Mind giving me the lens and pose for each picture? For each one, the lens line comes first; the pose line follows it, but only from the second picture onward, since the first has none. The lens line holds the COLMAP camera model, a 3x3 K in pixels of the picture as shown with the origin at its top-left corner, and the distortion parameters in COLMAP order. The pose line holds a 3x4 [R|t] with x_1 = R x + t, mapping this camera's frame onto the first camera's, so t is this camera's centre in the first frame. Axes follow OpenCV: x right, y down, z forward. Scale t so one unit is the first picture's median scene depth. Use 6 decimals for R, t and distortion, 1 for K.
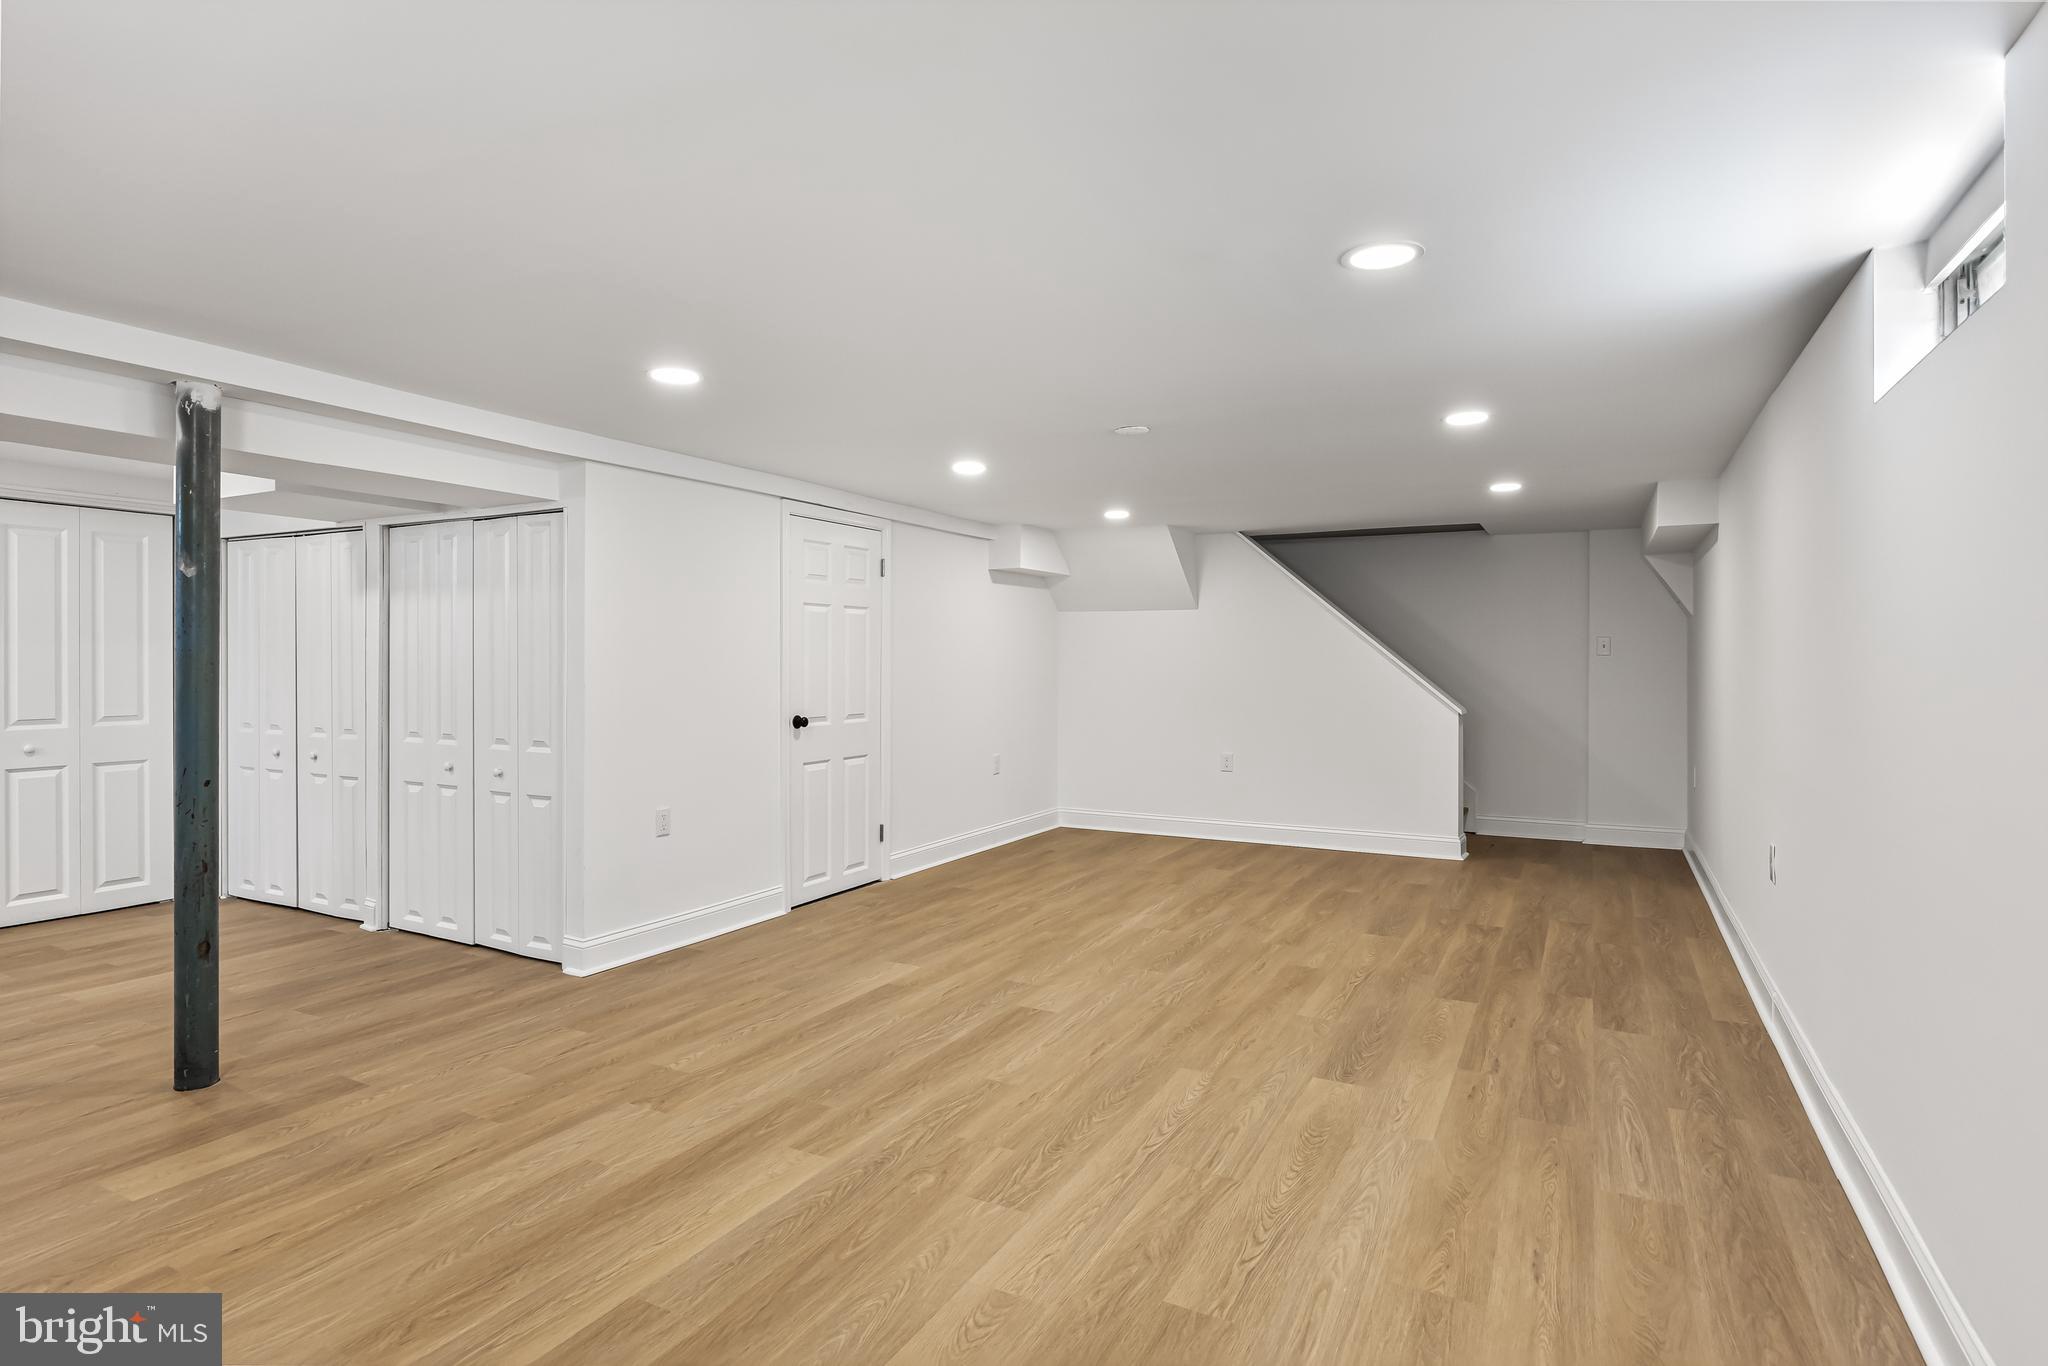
lens RADIAL K [[1048.6, 0, 1028.0], [0, 1048.6, 670.1], [0, 0, 1]] dist [-0.009908, 0.001248]
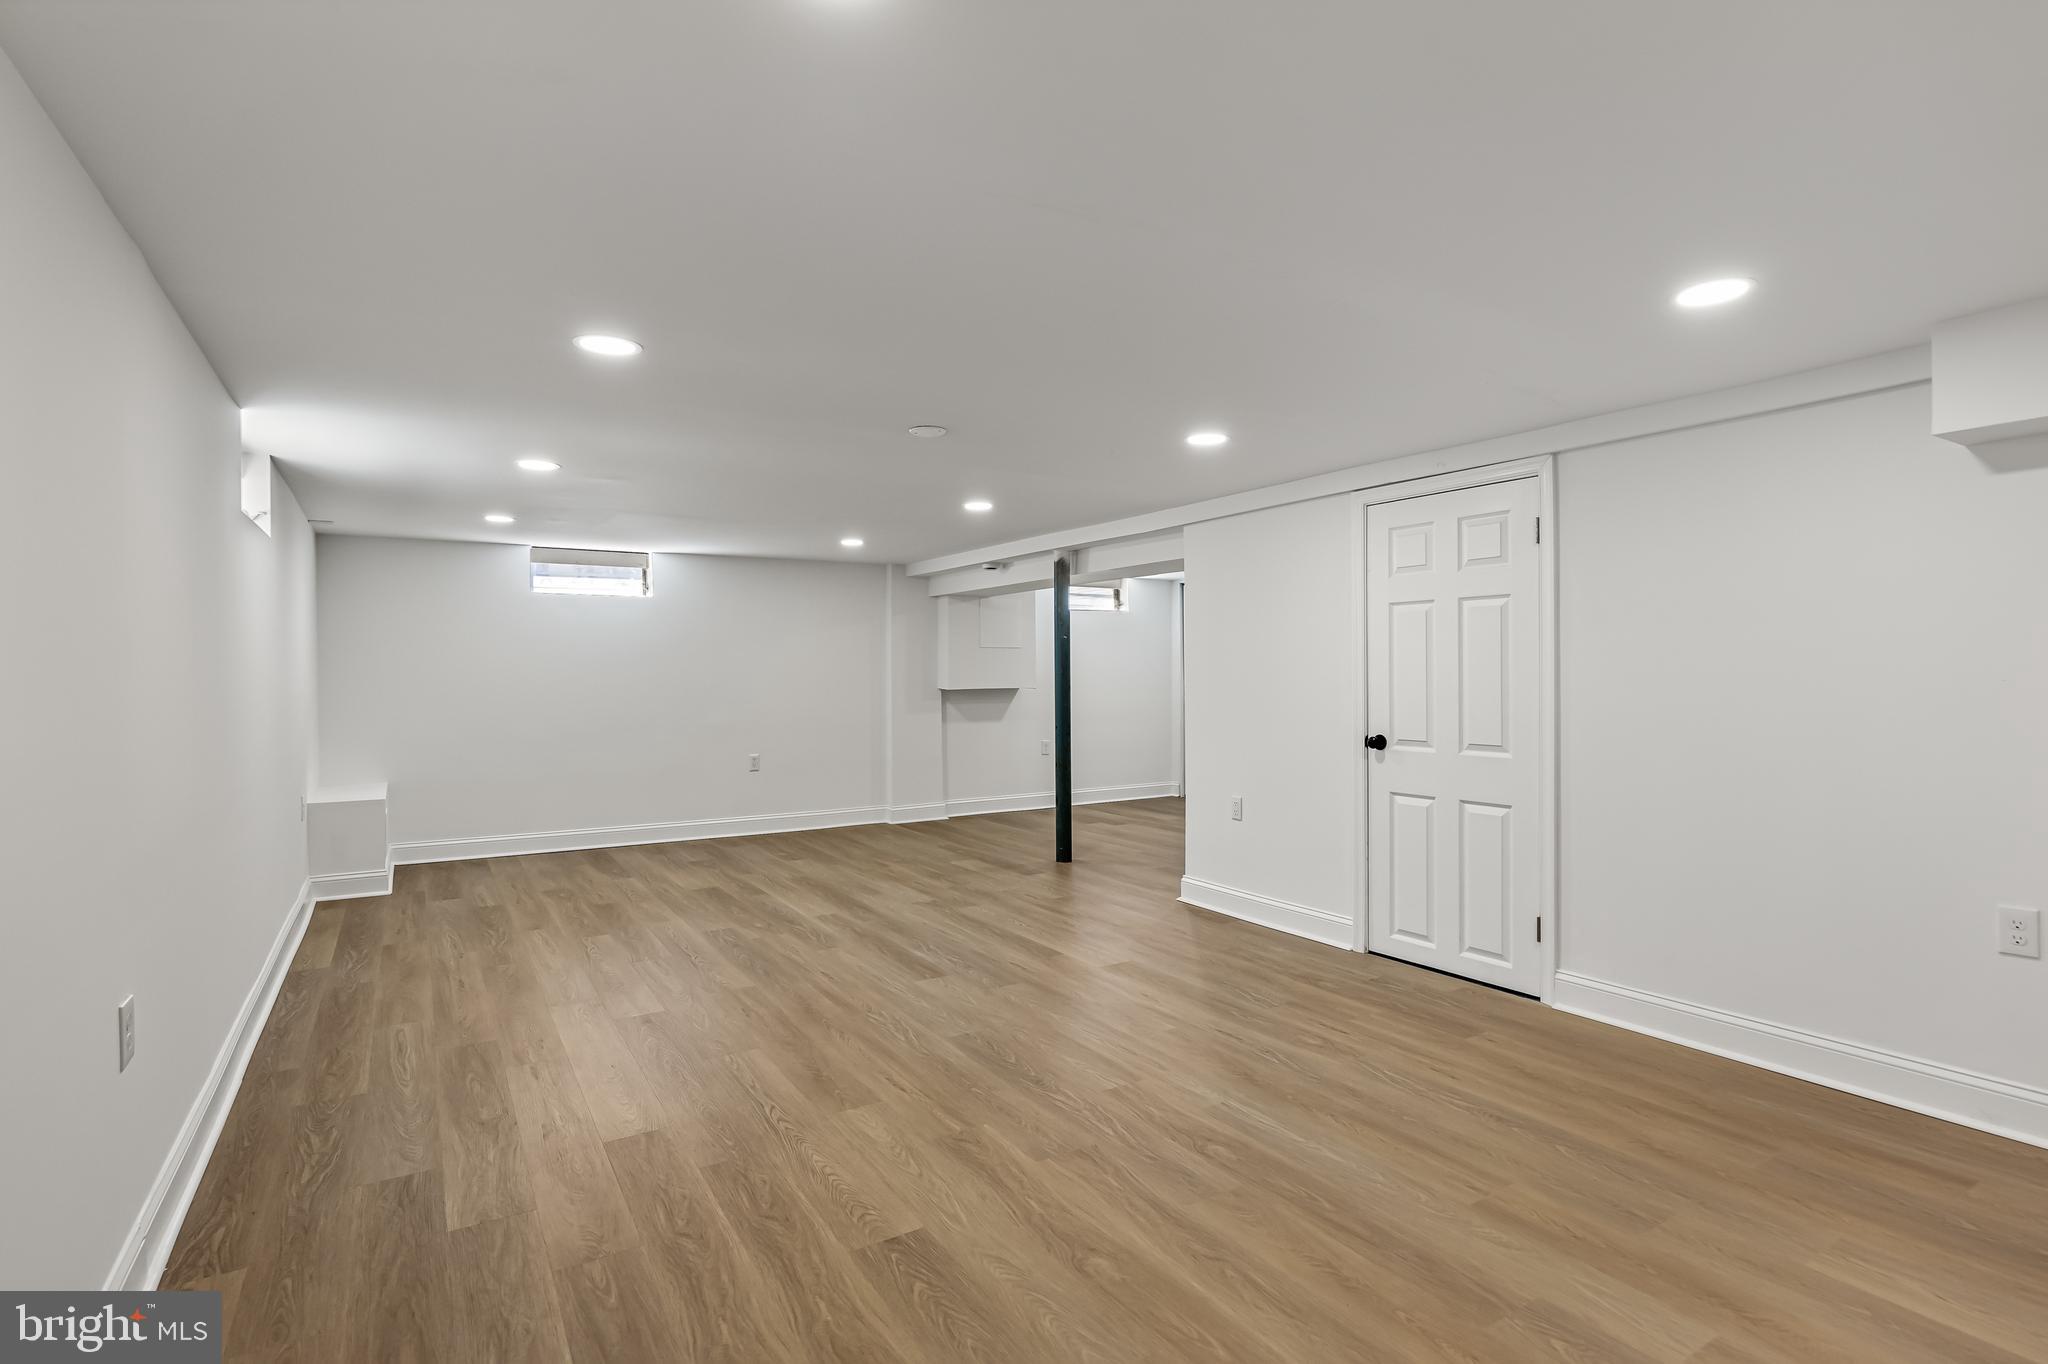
lens RADIAL K [[1003.8, 0, 1027.7], [0, 1003.8, 679.4], [0, 0, 1]] dist [-0.000462, 0.000312]
pose [[-0.502347, 0.012278, -0.864579, 0.969136], [0.000465, 0.999903, 0.013929, -0.020791], [0.864666, 0.006595, -0.502303, 1.759284]]
